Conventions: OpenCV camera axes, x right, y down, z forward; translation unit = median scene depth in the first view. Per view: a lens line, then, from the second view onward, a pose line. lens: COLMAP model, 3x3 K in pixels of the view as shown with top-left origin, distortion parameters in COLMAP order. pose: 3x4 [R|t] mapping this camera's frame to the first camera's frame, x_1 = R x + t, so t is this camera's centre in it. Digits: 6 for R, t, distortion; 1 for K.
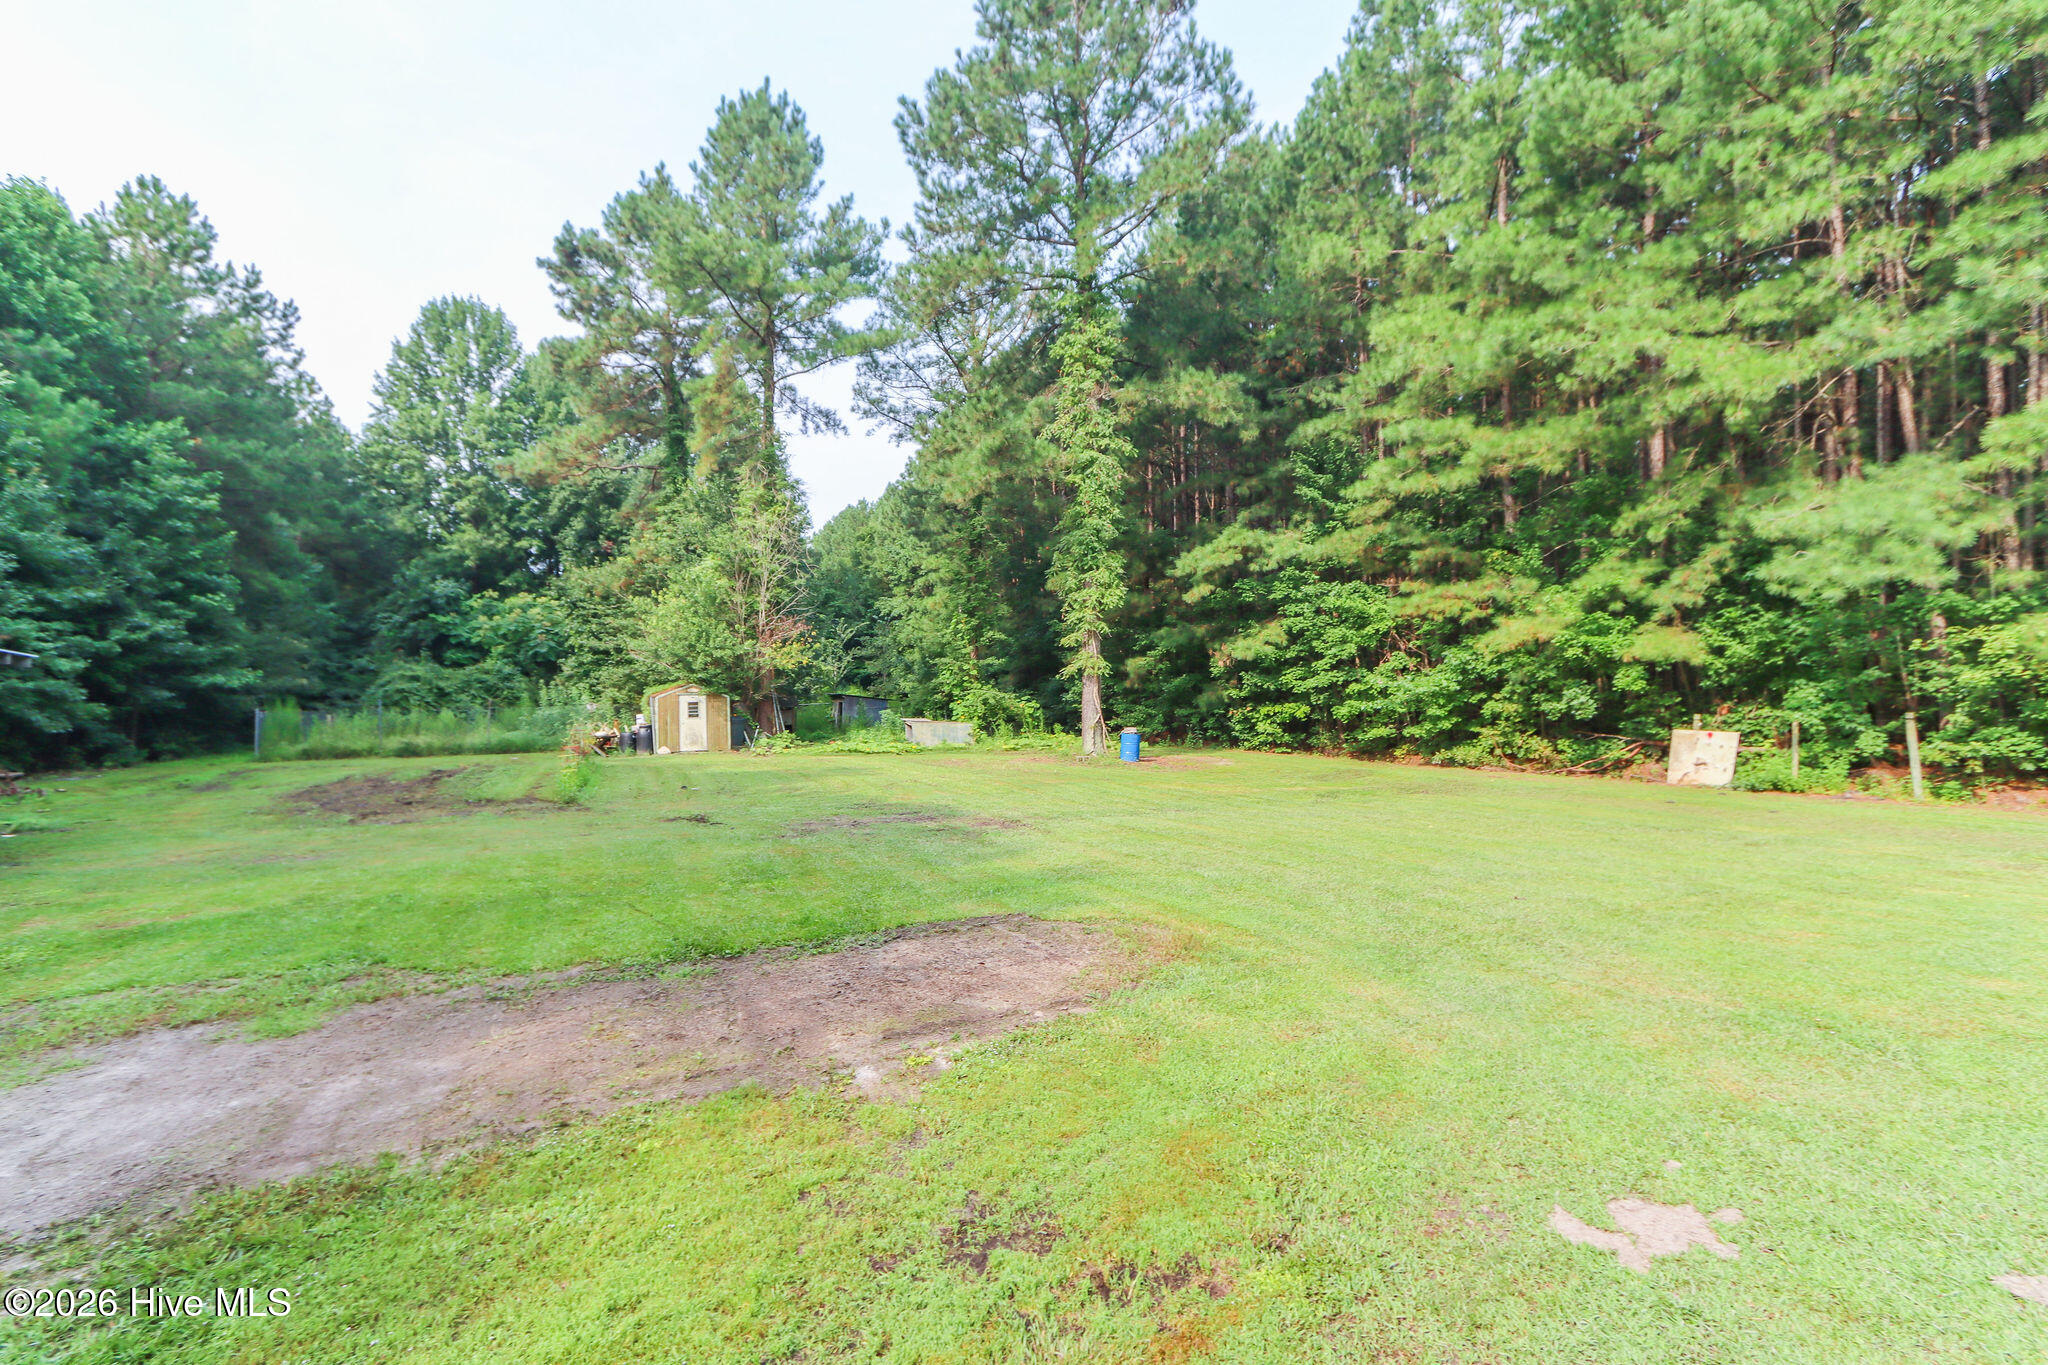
lens RADIAL K [[985.5, 0, 1027.5], [0, 985.5, 684.1], [0, 0, 1]] dist [-0.000772, 0.004664]
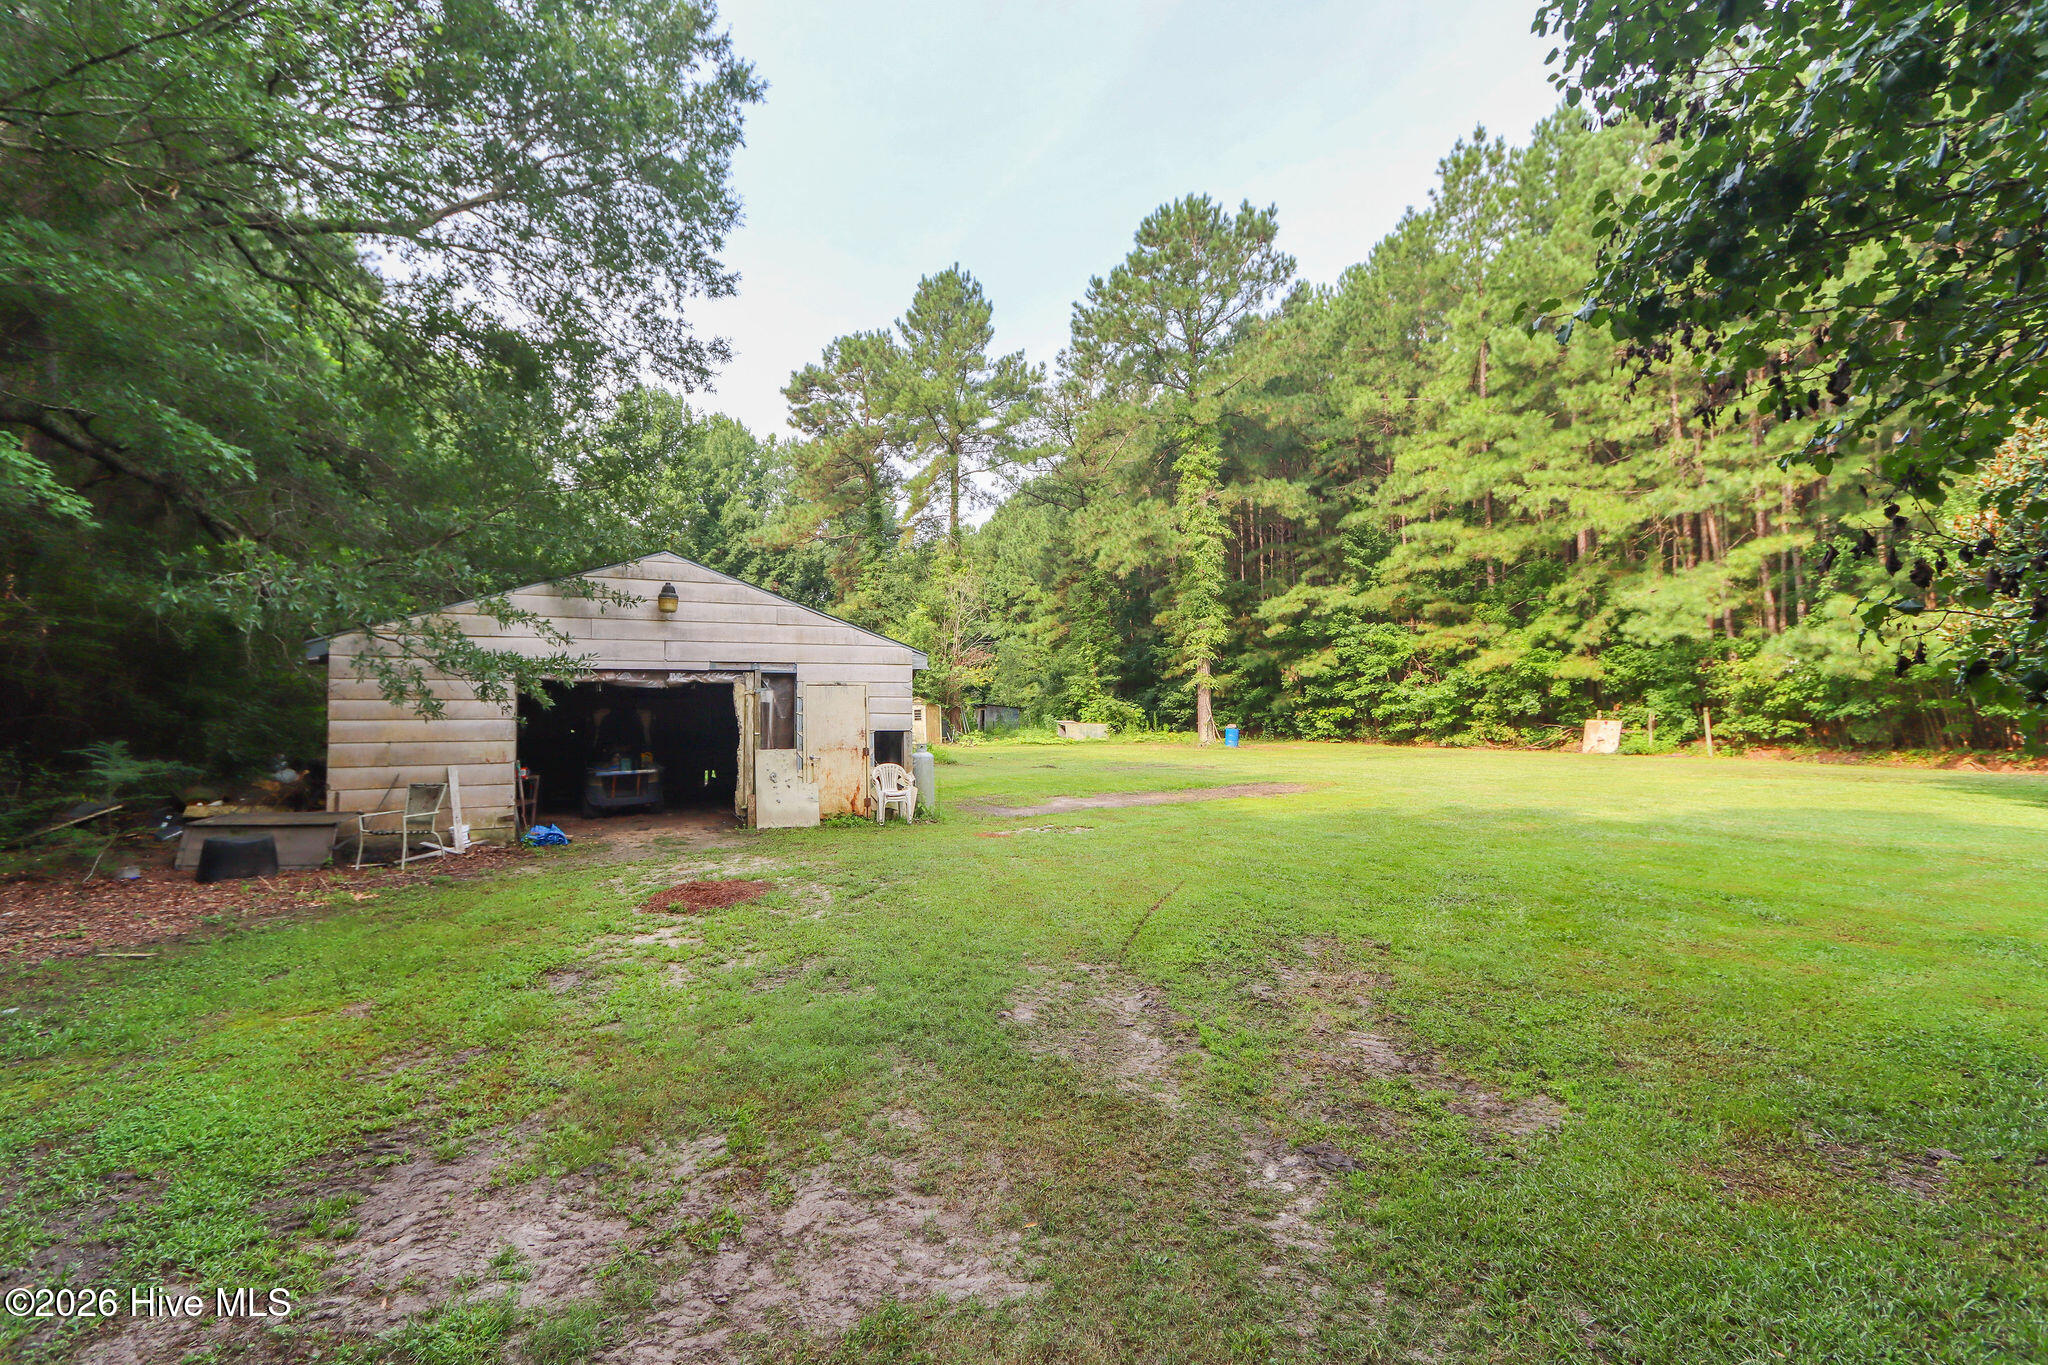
lens RADIAL K [[985.5, 0, 1020.5], [0, 985.5, 686.8], [0, 0, 1]] dist [-0.000772, 0.004664]
pose [[0.999444, -0.007880, -0.032409, -0.166167], [0.007633, 0.999941, -0.007732, -0.002462], [0.032468, 0.007481, 0.999445, -0.486166]]
